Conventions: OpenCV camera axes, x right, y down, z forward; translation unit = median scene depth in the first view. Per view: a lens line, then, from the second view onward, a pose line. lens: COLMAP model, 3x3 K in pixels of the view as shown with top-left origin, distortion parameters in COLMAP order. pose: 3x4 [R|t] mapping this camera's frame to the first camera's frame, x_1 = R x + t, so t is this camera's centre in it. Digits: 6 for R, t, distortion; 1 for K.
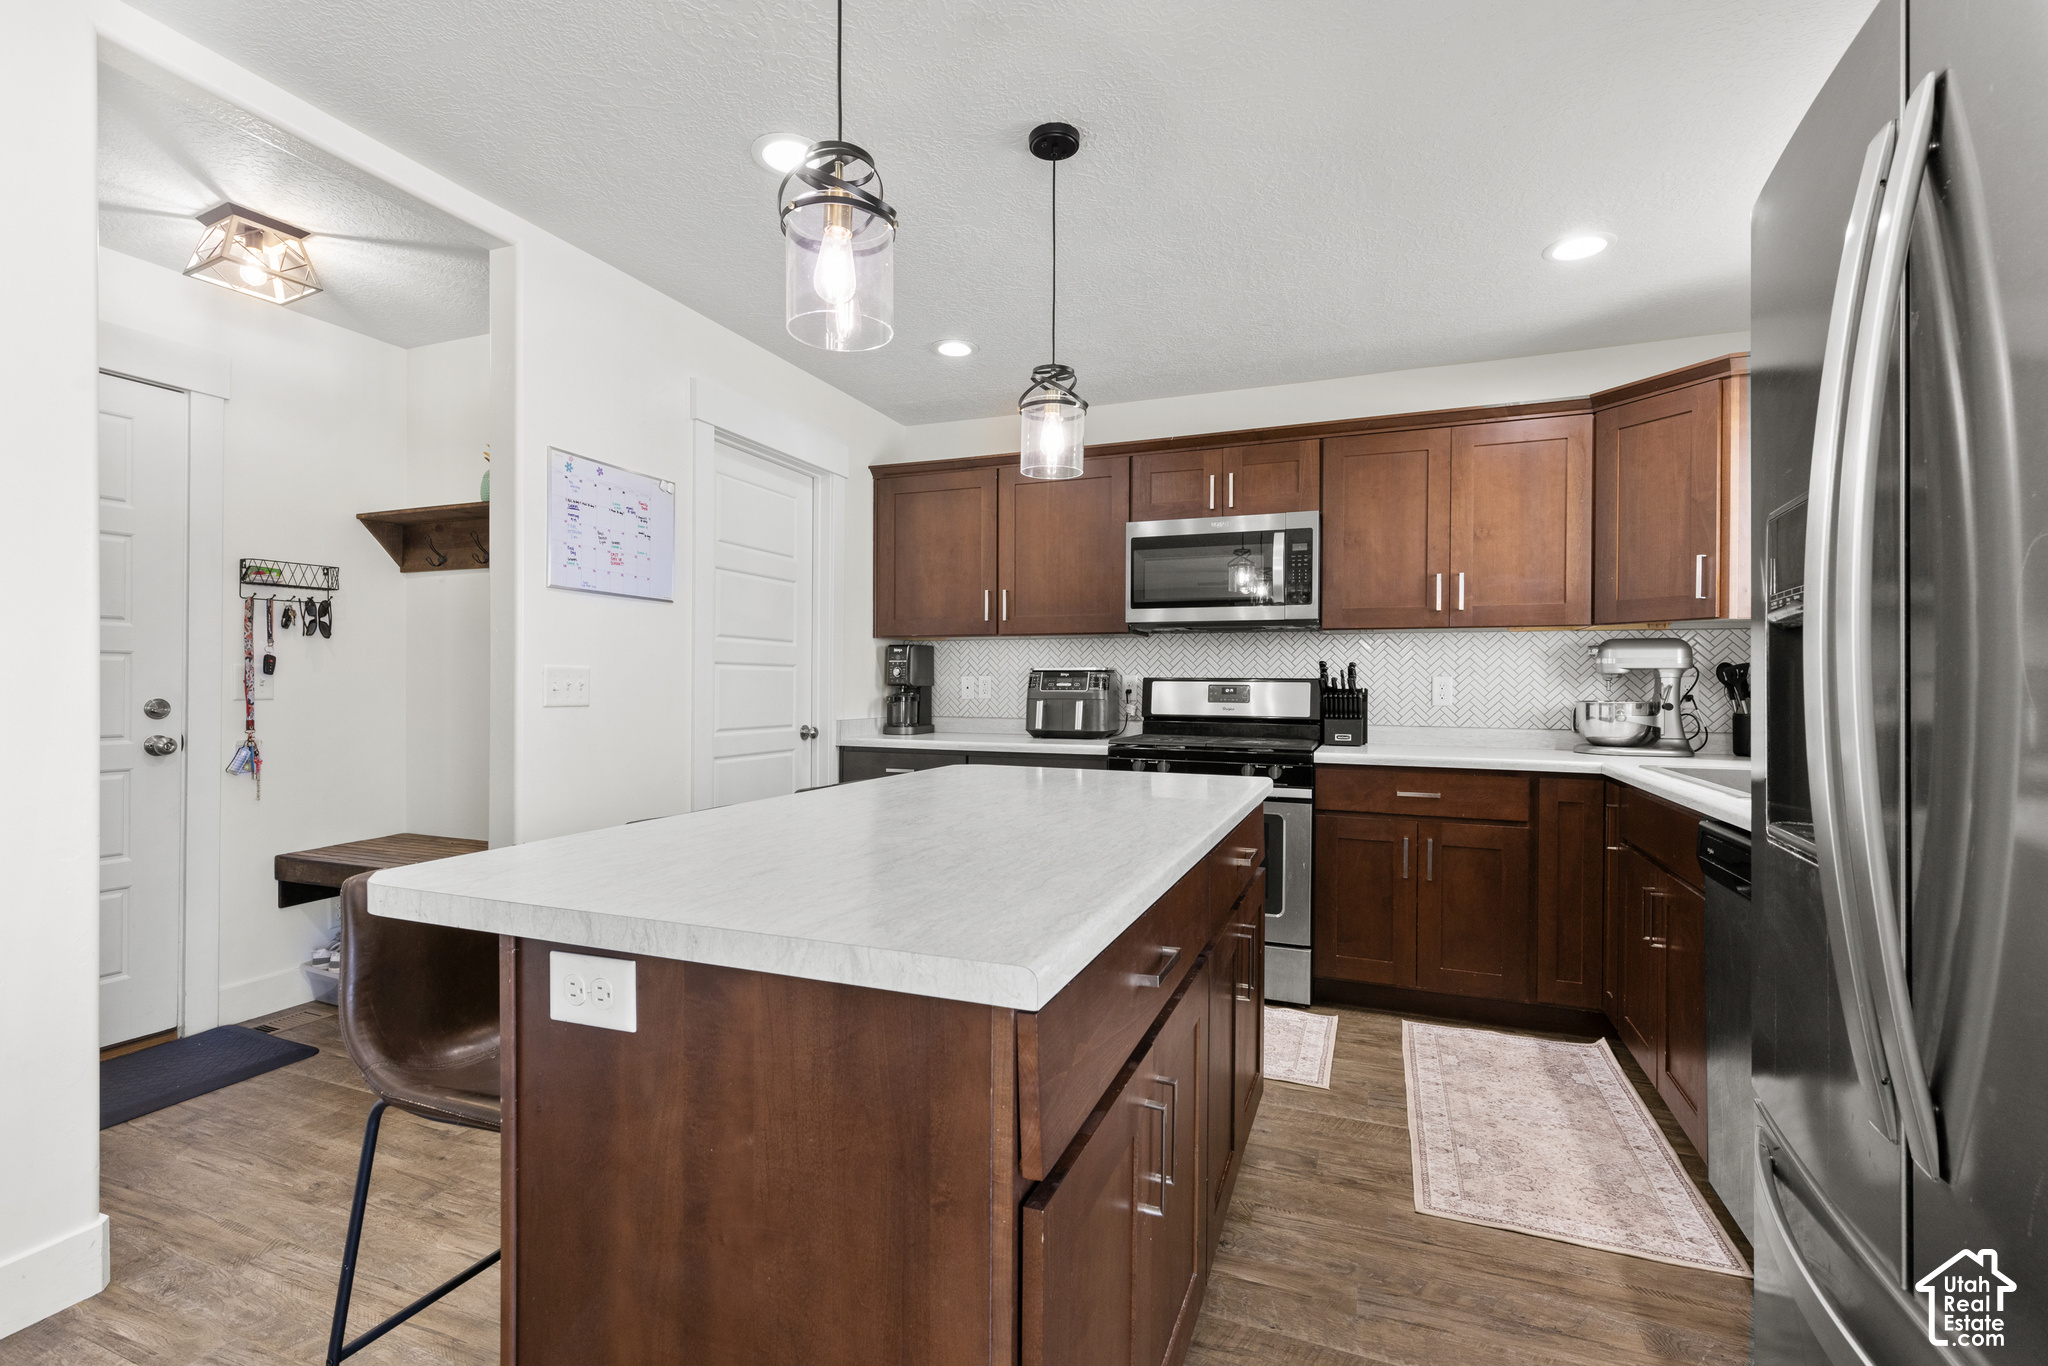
lens RADIAL K [[960.9, 0, 994.2], [0, 960.9, 682.1], [0, 0, 1]] dist [0.001433, 0.000605]
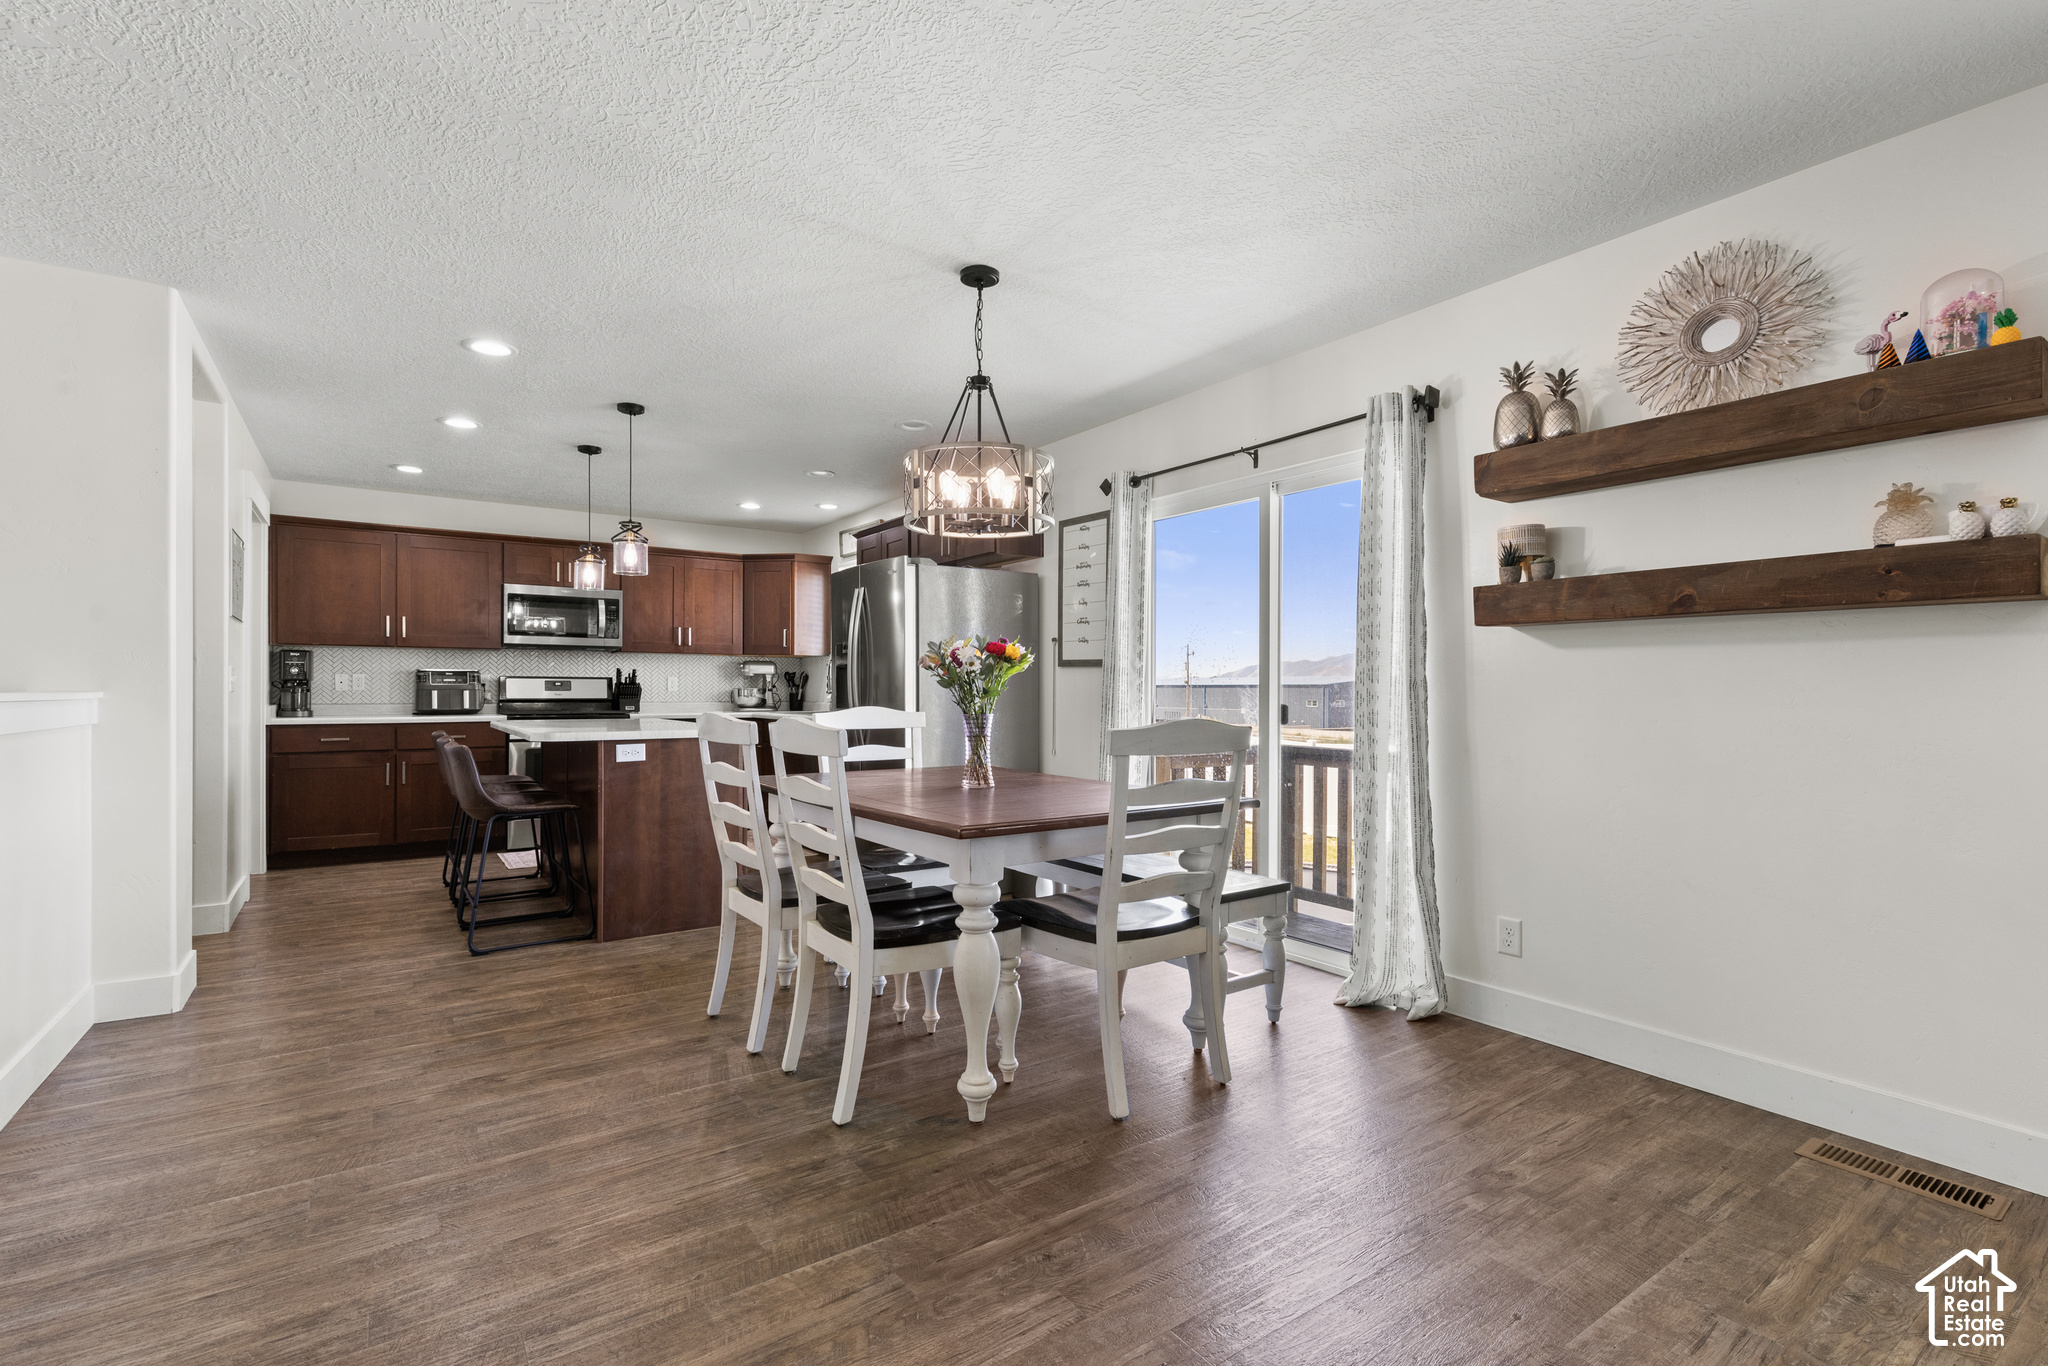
lens RADIAL K [[988.1, 0, 1031.9], [0, 988.1, 687.0], [0, 0, 1]] dist [-0.001454, -0.000272]
pose [[0.555422, -0.001750, 0.831567, -0.951359], [-0.001457, 0.999994, 0.003077, 0.009845], [-0.831567, -0.002920, 0.555416, -0.877061]]
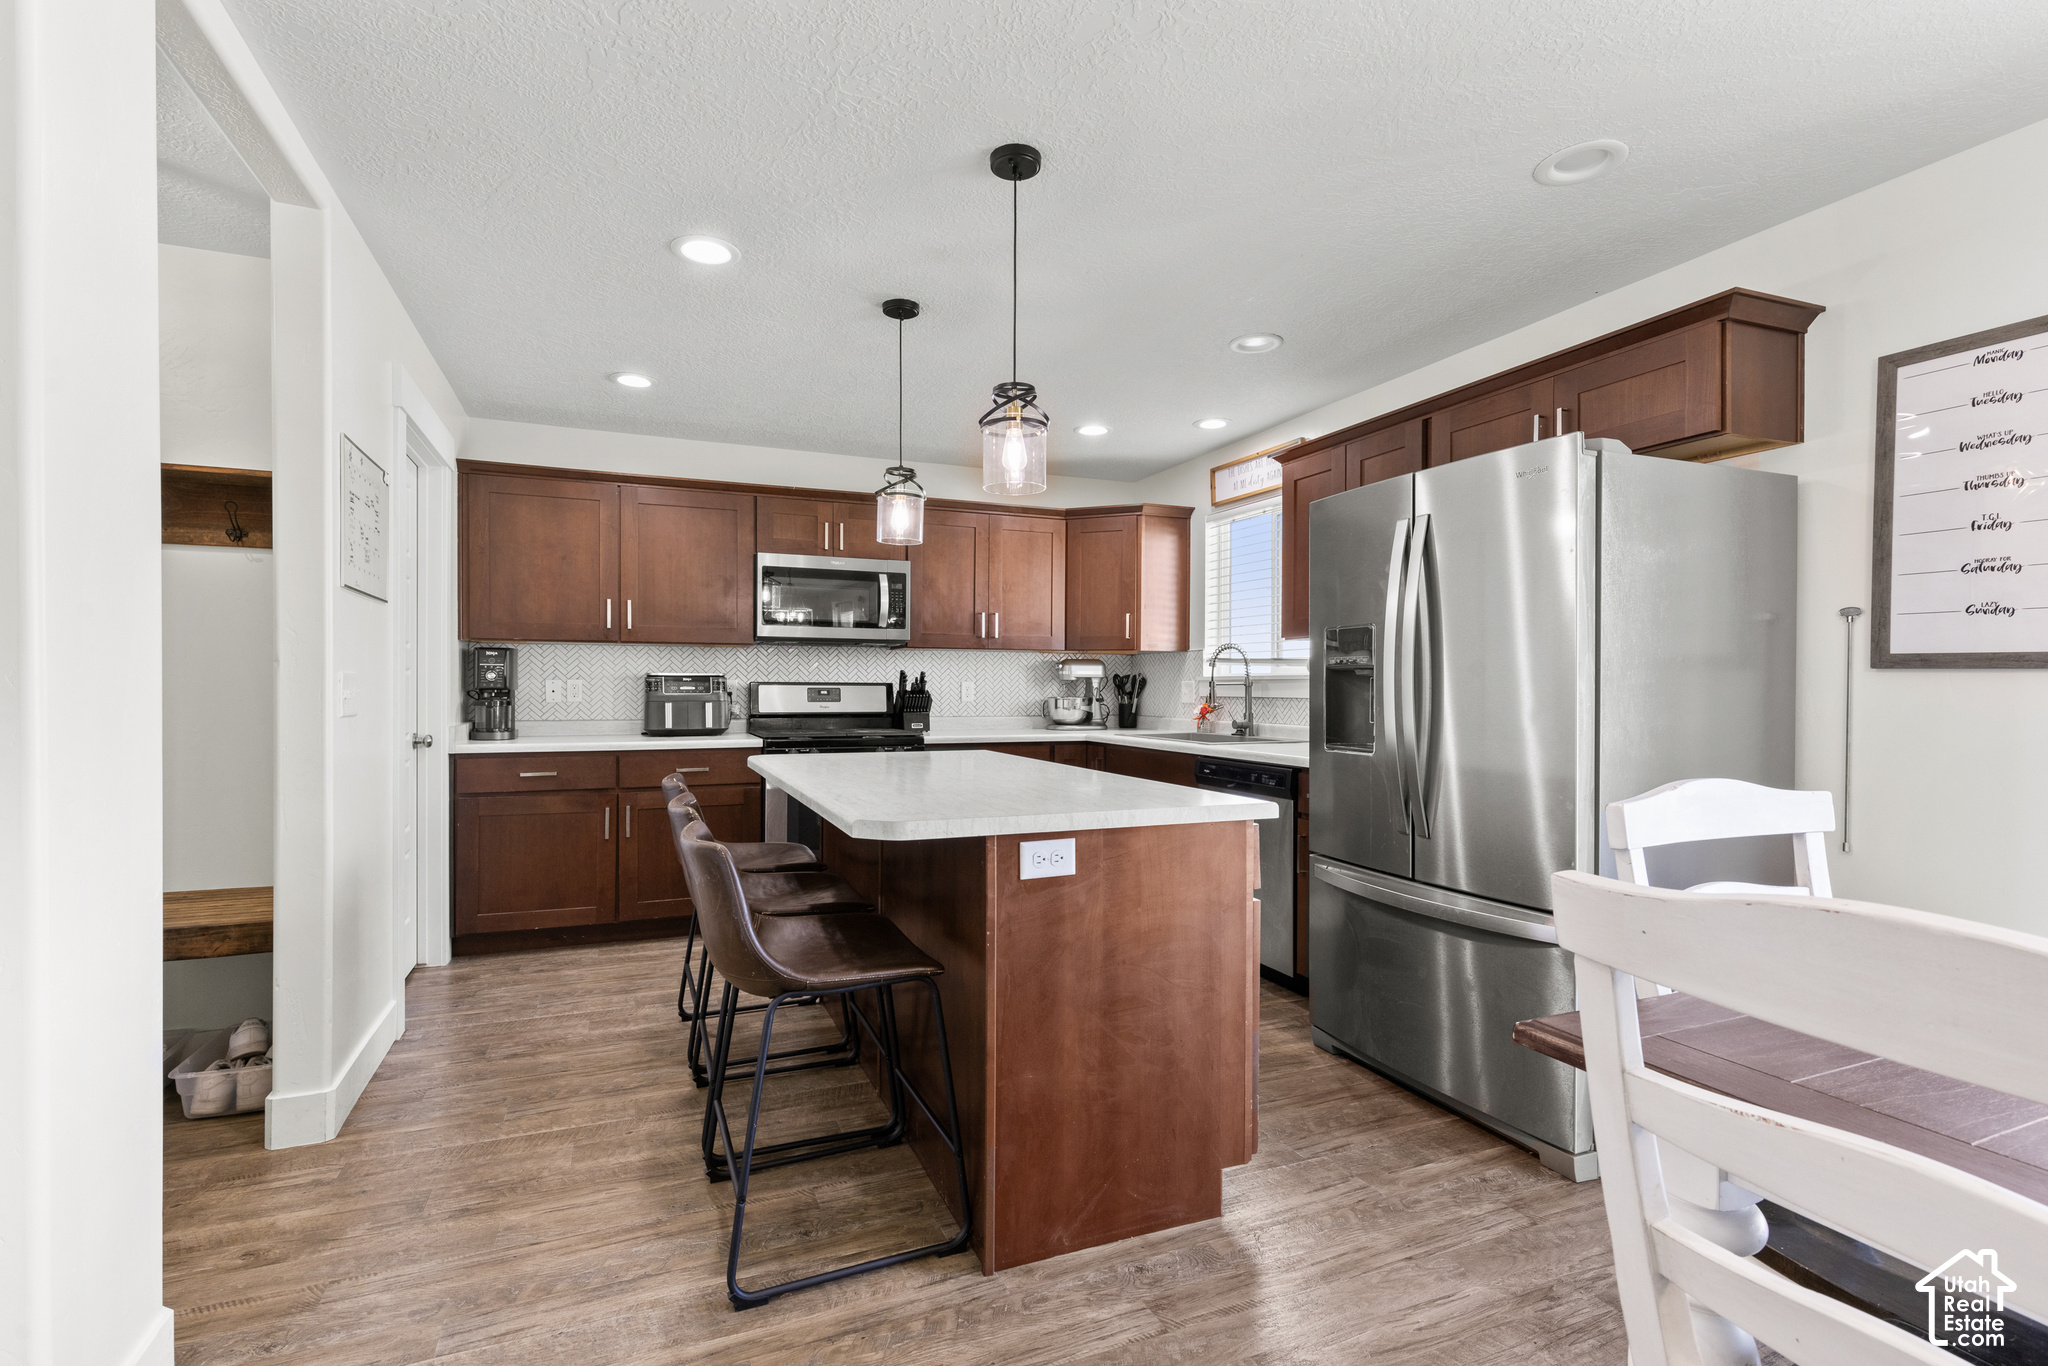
lens RADIAL K [[957.5, 0, 1024.0], [0, 957.5, 683.0], [0, 0, 1]] dist [-0.000753, -0.000351]
pose [[0.704789, -0.001487, 0.709416, -0.574923], [-0.000366, 0.999997, 0.002459, -0.008126], [-0.709417, -0.001993, 0.704786, -0.090497]]
